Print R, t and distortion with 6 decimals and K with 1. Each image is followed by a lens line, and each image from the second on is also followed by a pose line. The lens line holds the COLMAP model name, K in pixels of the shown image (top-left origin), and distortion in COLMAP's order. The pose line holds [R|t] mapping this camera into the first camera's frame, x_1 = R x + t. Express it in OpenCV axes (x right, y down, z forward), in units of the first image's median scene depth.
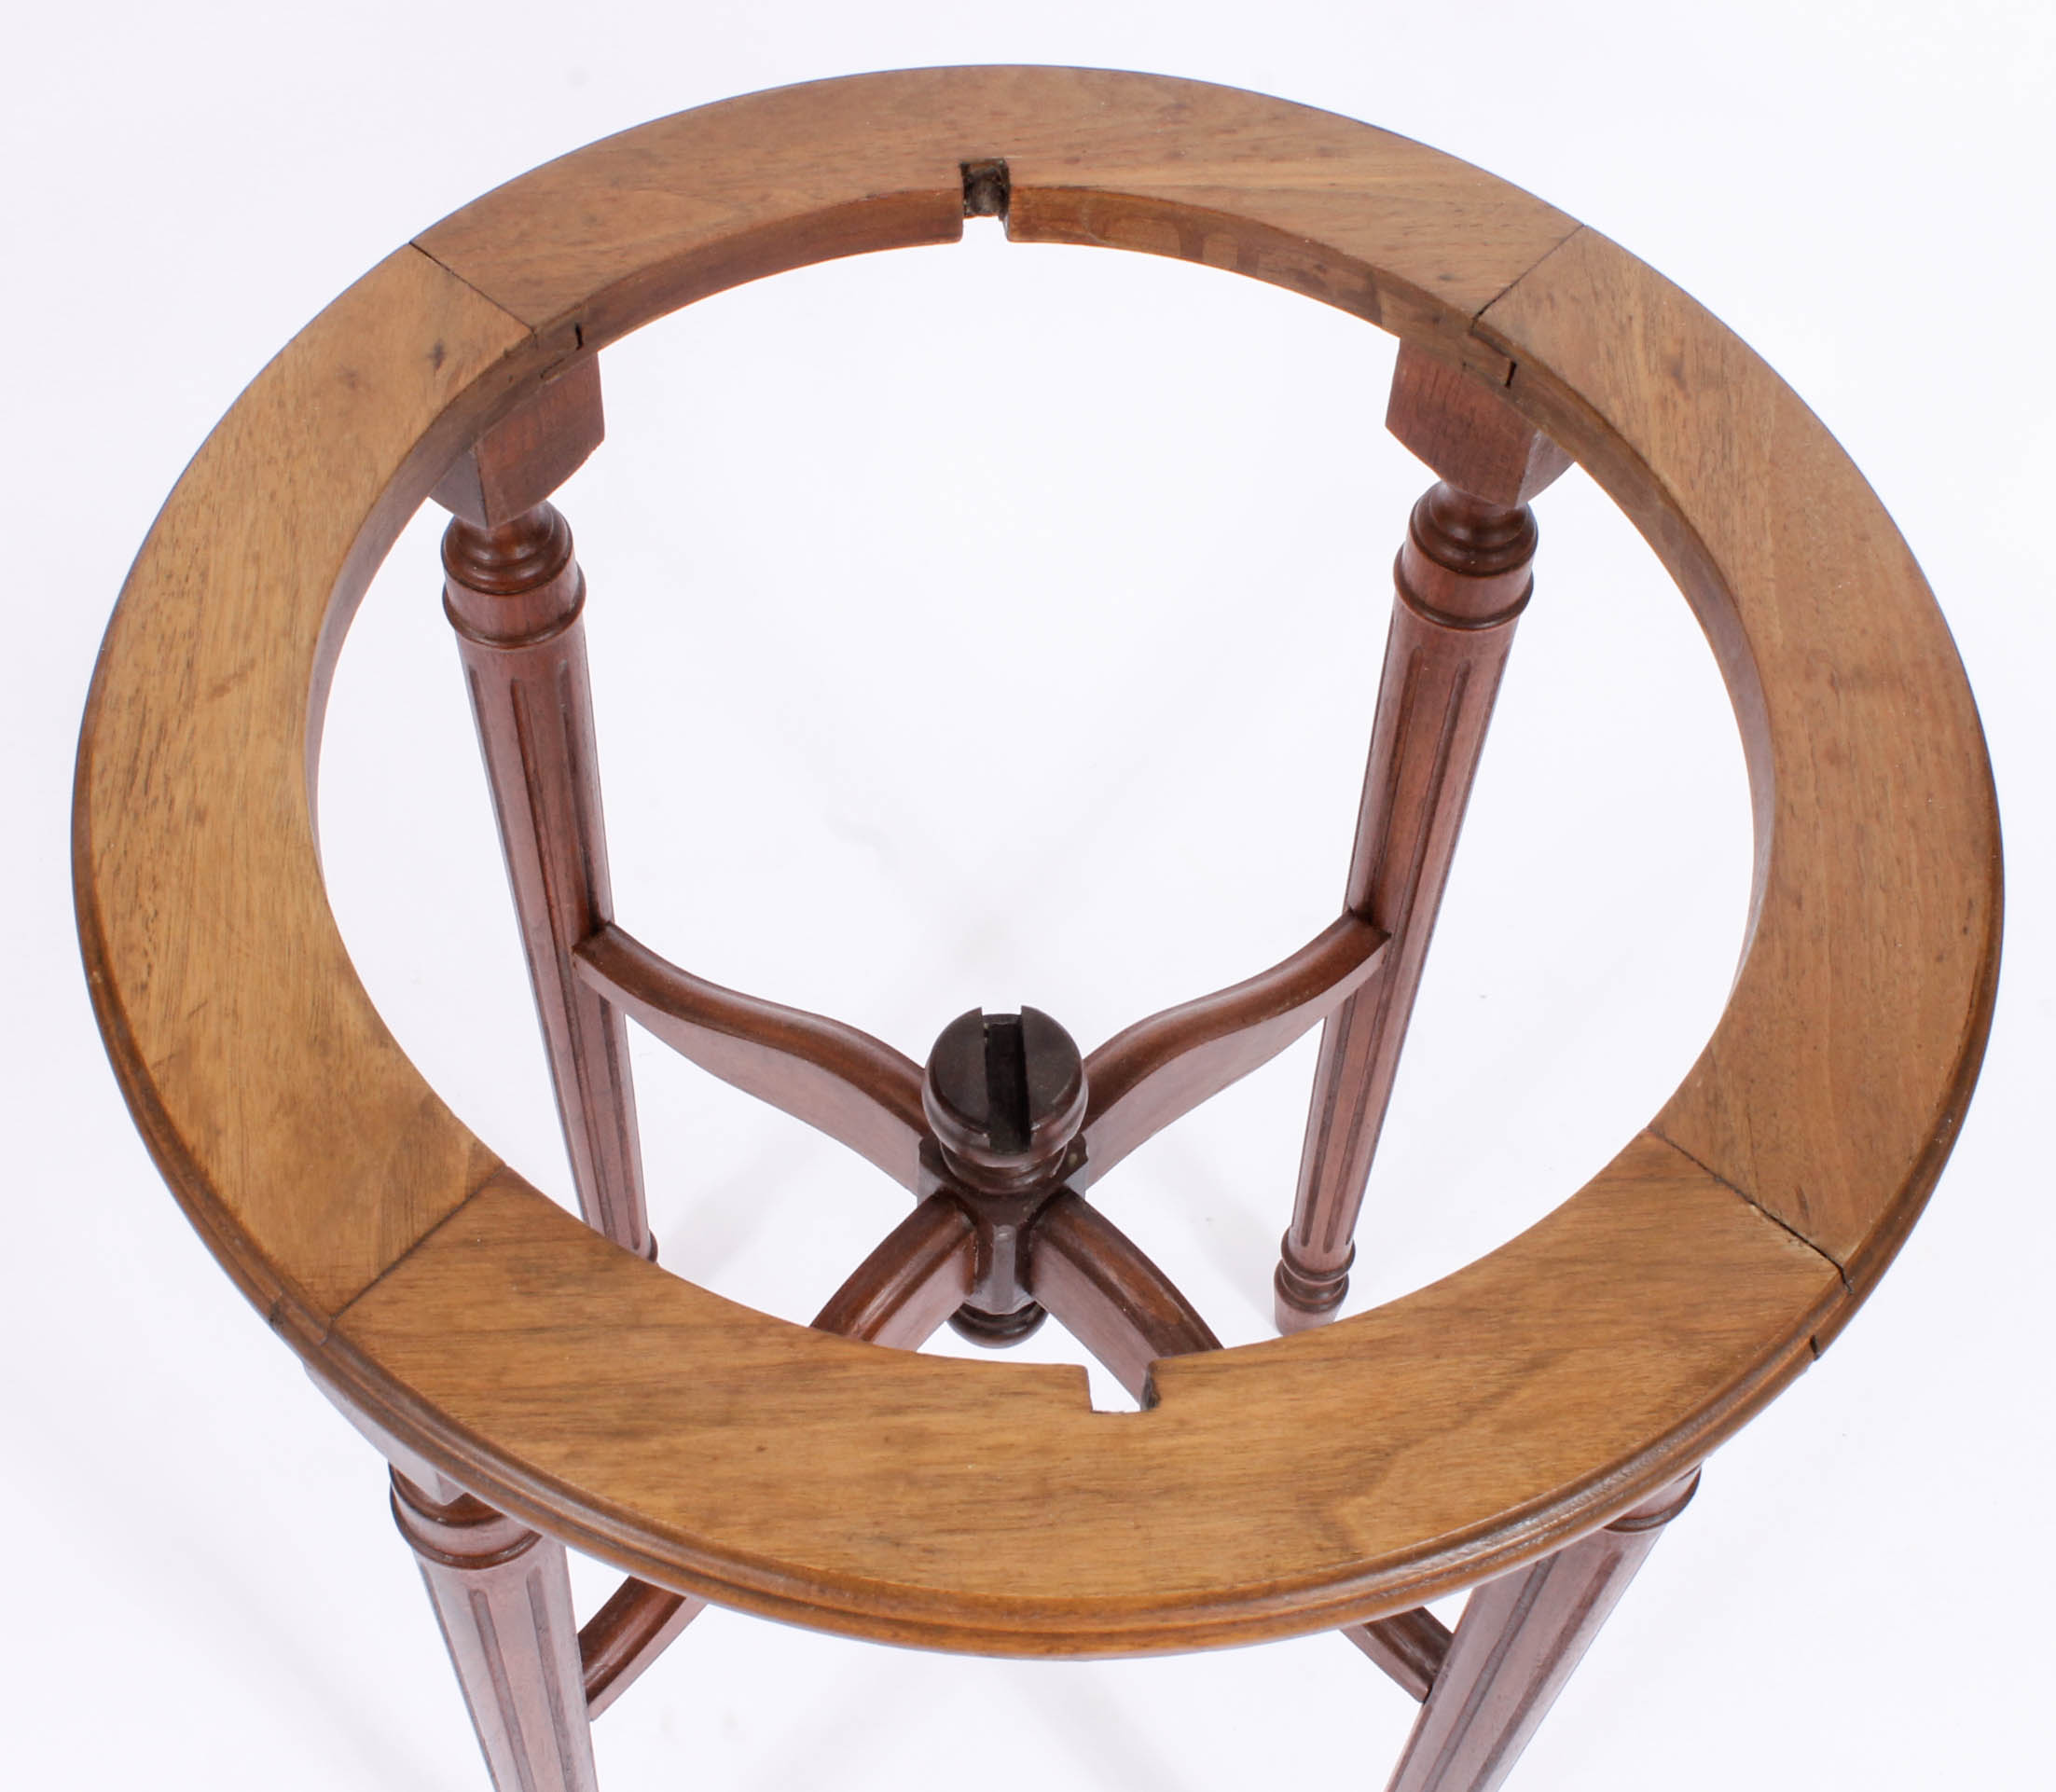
lens RADIAL K [[3255.4, 0, 1022.8], [0, 3255.4, 887.0], [0, 0, 1]] dist [-0.084283, 0.000000]
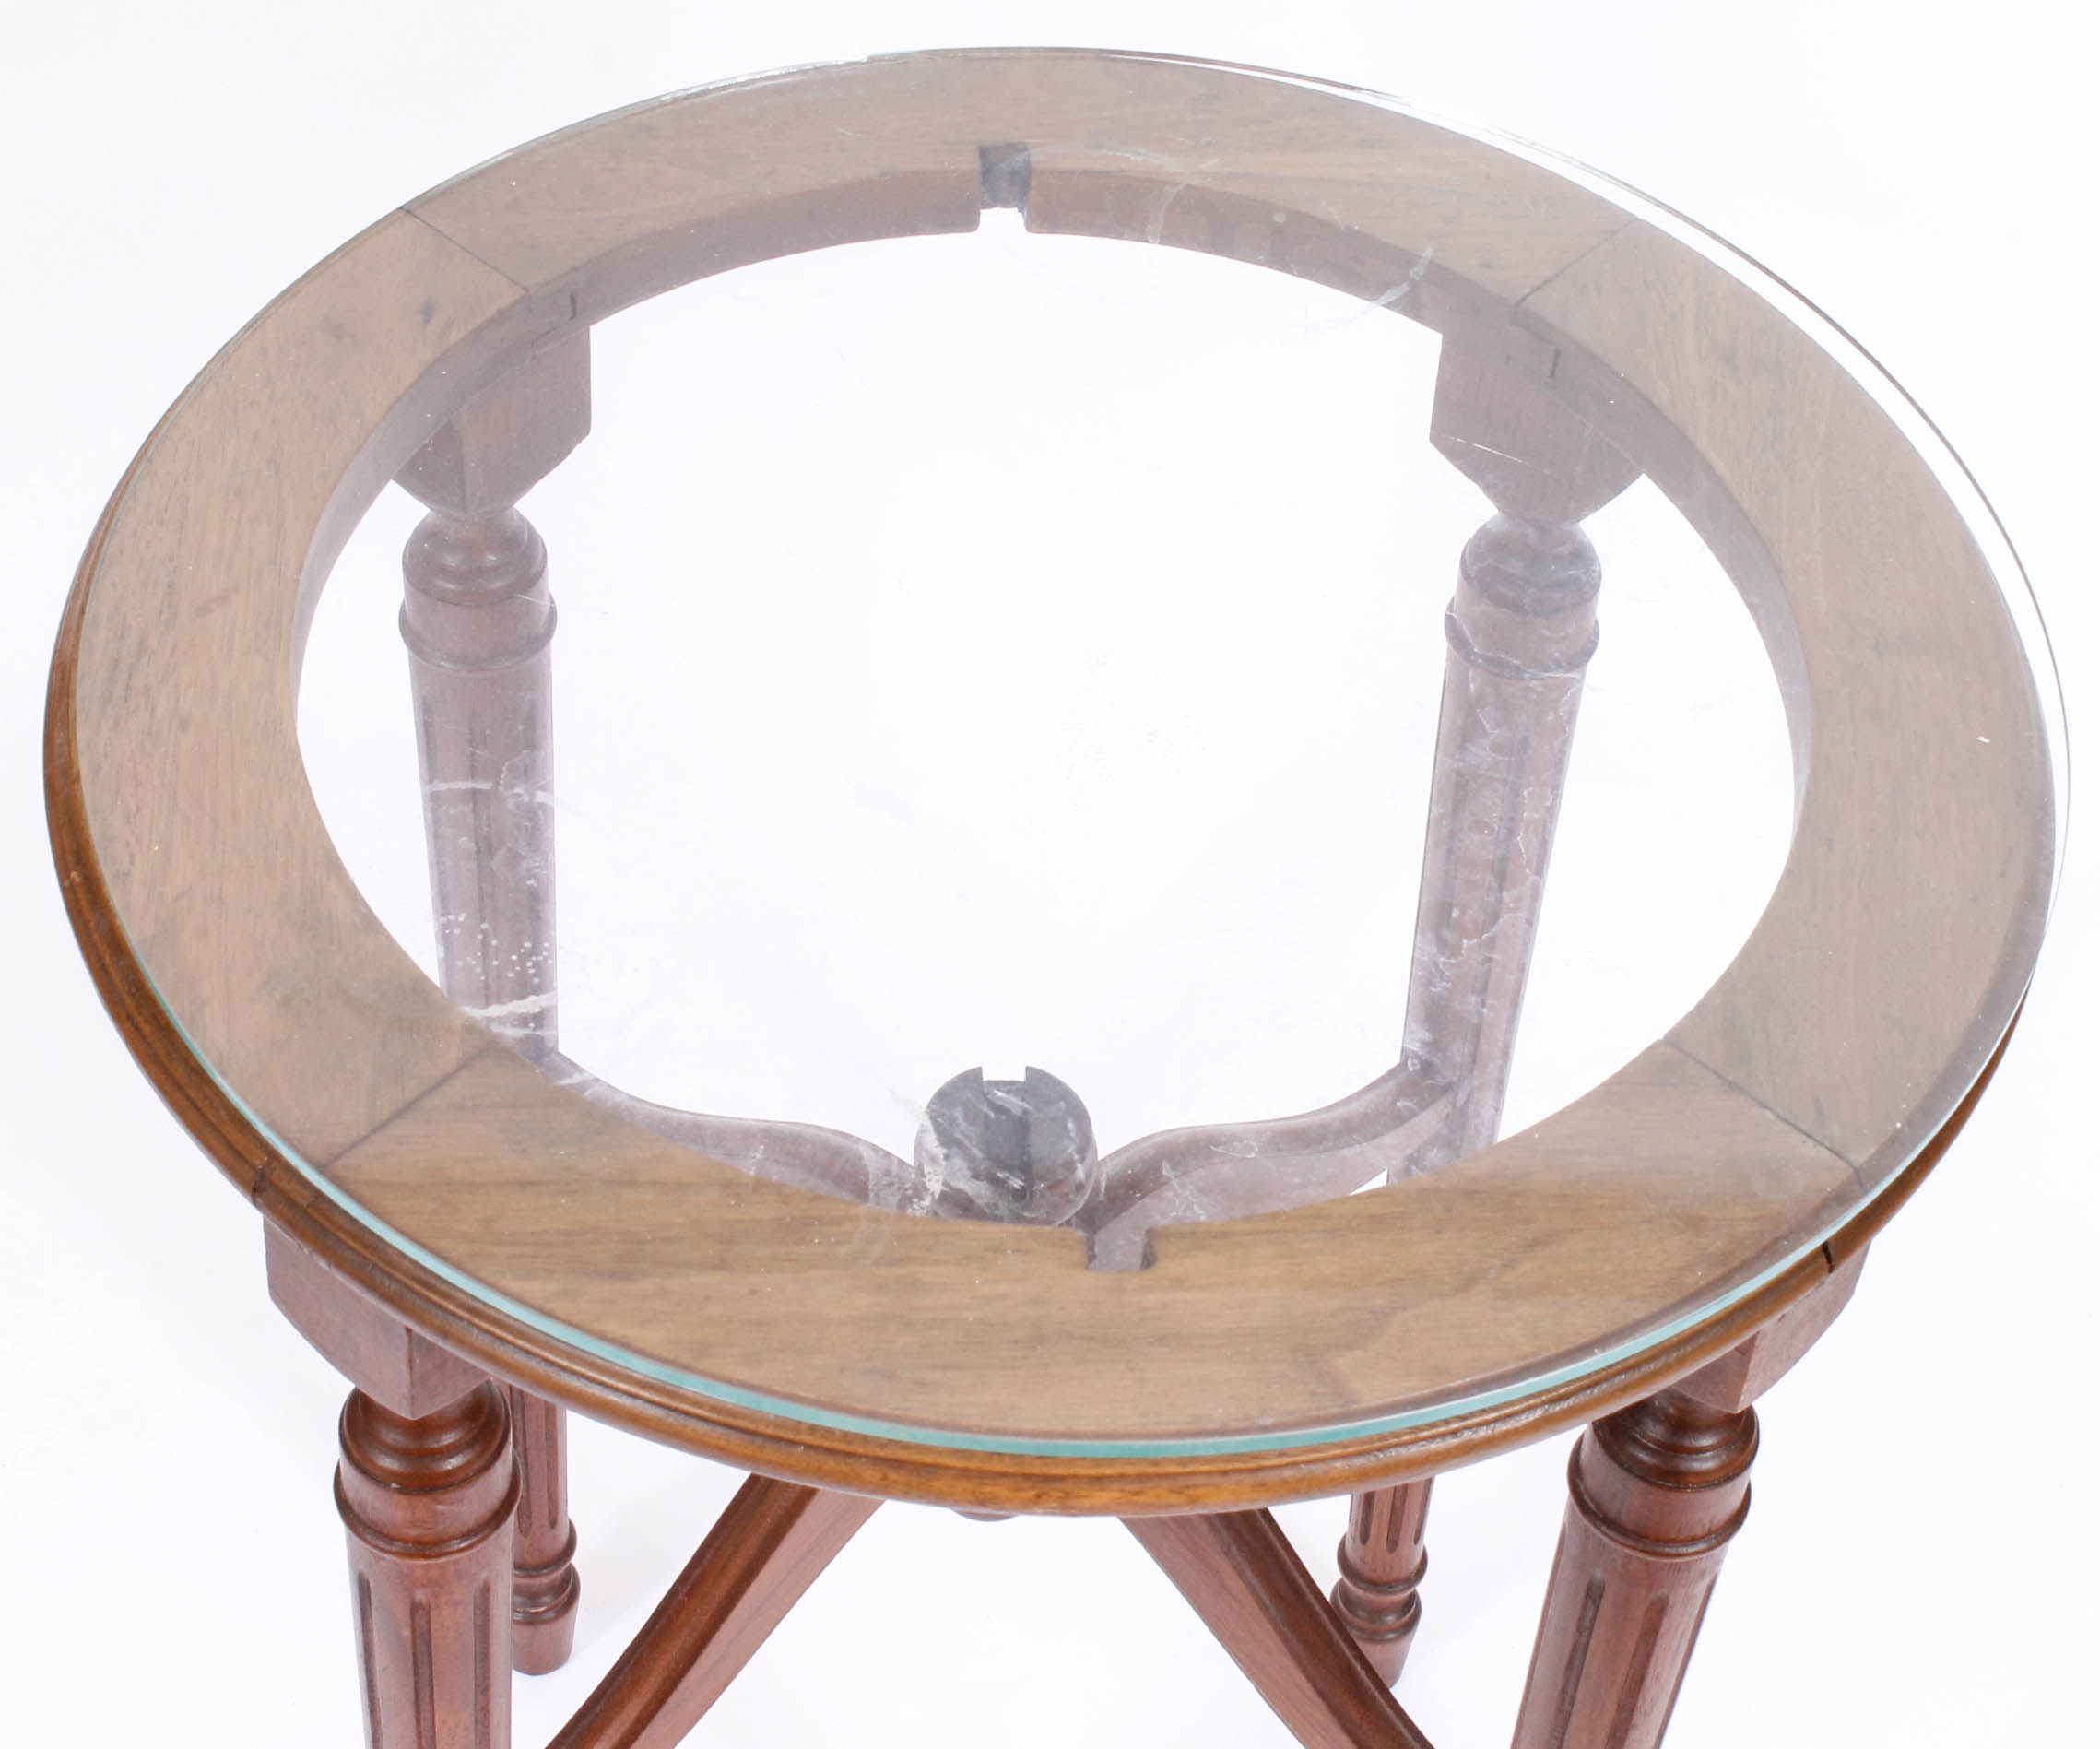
lens RADIAL K [[4966.8, 0, 1046.6], [0, 4966.8, 880.0], [0, 0, 1]] dist [0.052170, 0.000000]
pose [[0.999812, 0.019392, -0.000672, 0.006287], [-0.019239, 0.986215, -0.164349, 0.245229], [-0.002524, 0.164331, 0.986402, -0.430579]]
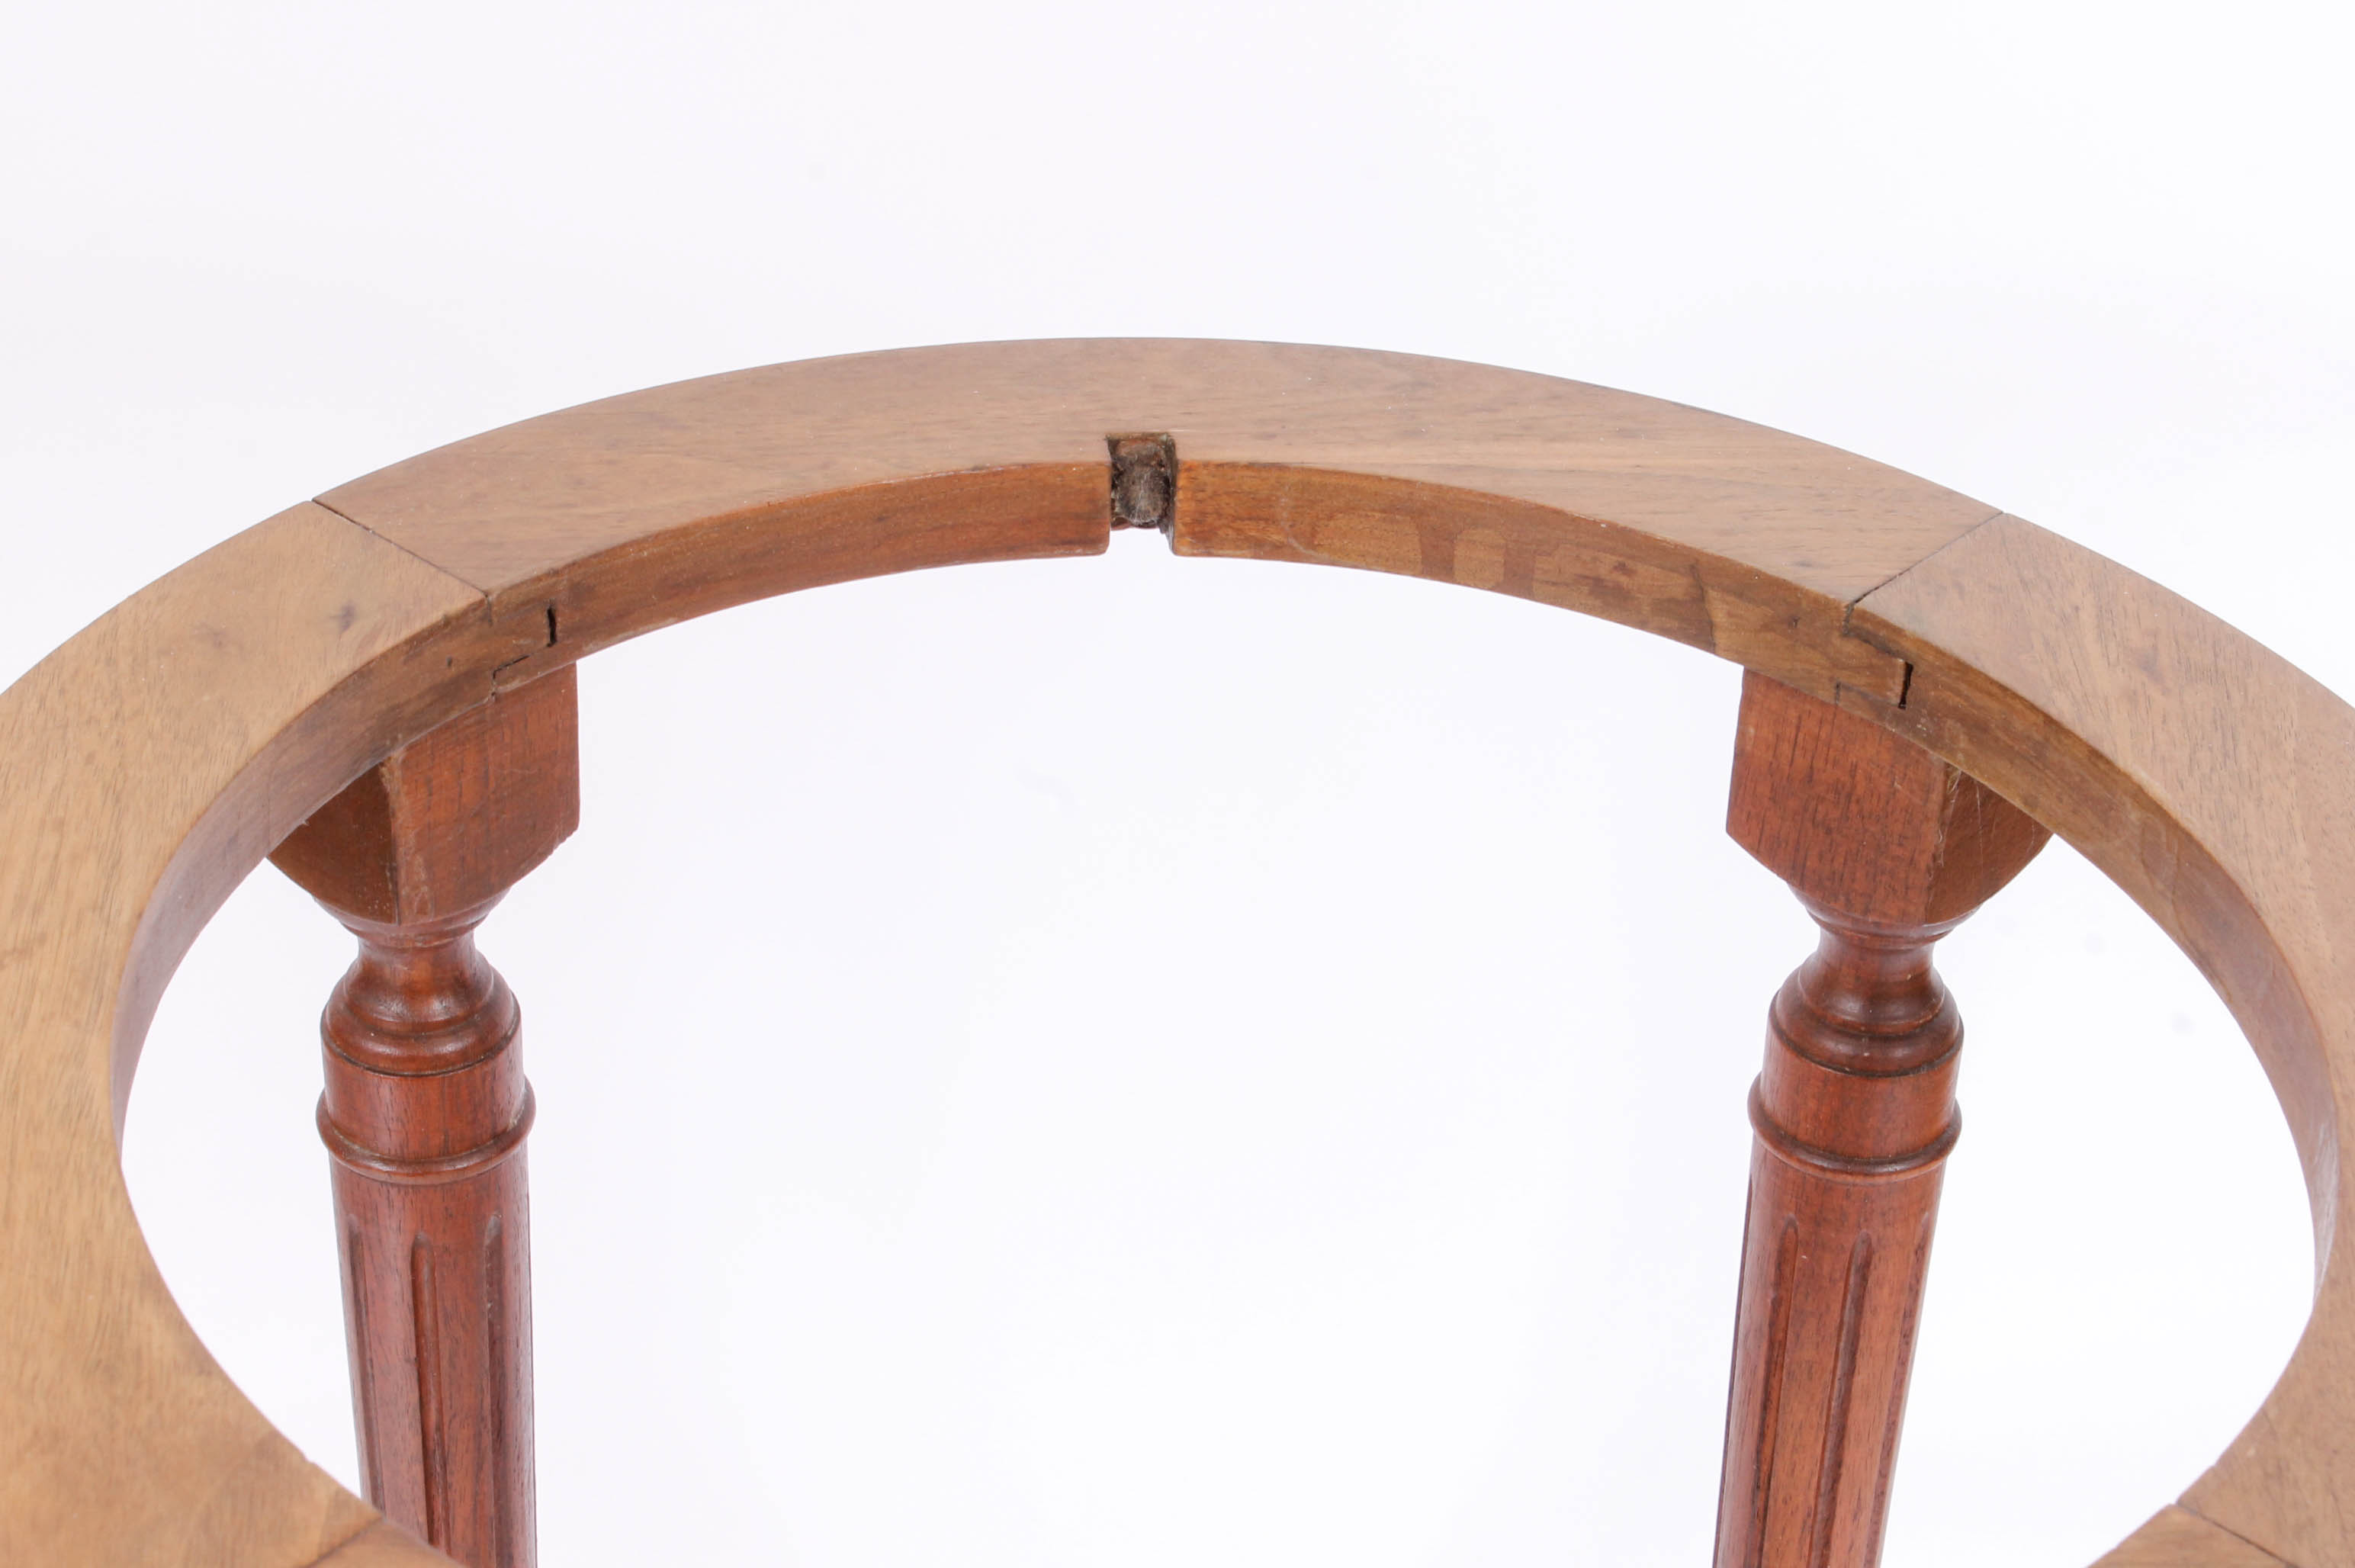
lens RADIAL K [[5055.6, 0, 1188.3], [0, 5055.6, 784.8], [0, 0, 1]] dist [0.067188, 0.000000]
pose [[0.999988, 0.004535, 0.001590, -0.003201], [-0.003553, 0.920435, -0.390880, 0.296712], [-0.003236, 0.390870, 0.920440, 0.023070]]
